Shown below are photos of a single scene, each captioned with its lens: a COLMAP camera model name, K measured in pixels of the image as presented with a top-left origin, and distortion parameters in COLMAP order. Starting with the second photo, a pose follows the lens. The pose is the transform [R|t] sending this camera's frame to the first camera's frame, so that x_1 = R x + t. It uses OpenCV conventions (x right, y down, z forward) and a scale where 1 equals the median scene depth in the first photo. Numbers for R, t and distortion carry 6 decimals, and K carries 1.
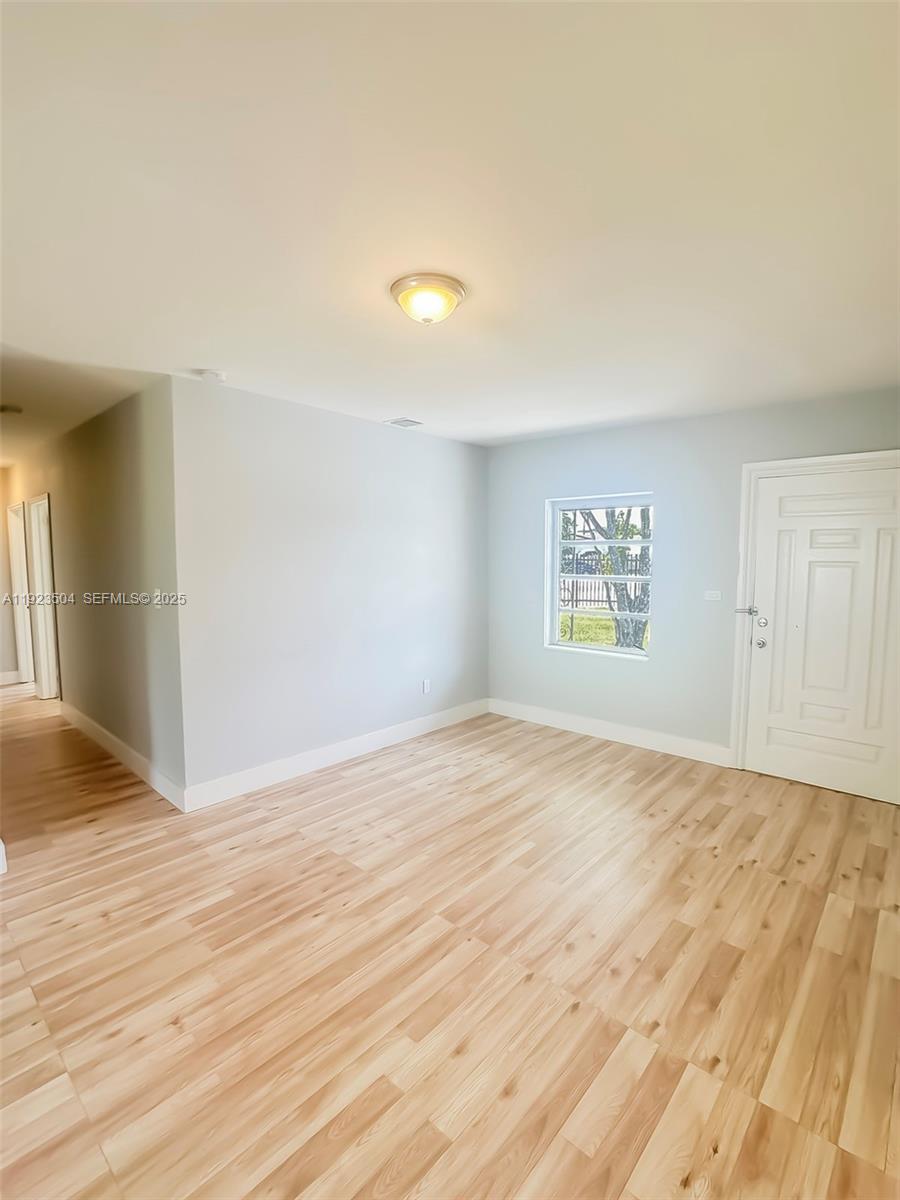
lens RADIAL K [[552.5, 0, 442.2], [0, 552.5, 603.2], [0, 0, 1]] dist [-0.033786, 0.000321]
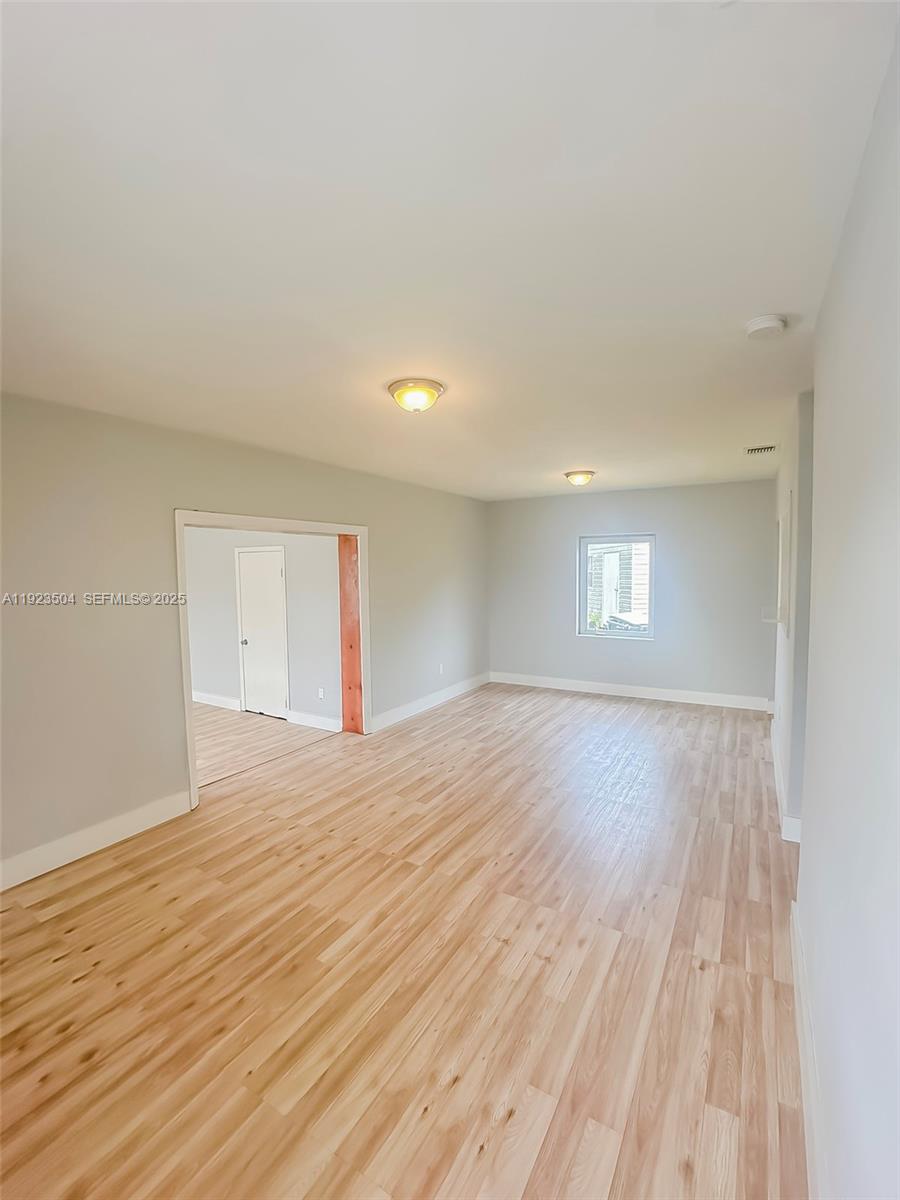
lens RADIAL K [[513.6, 0, 446.1], [0, 513.6, 602.3], [0, 0, 1]] dist [-0.025648, 0.000682]
pose [[-0.978883, 0.027929, -0.202505, 0.138163], [-0.004264, 0.987618, 0.156822, -0.196252], [0.204377, 0.154374, -0.966643, 1.853203]]
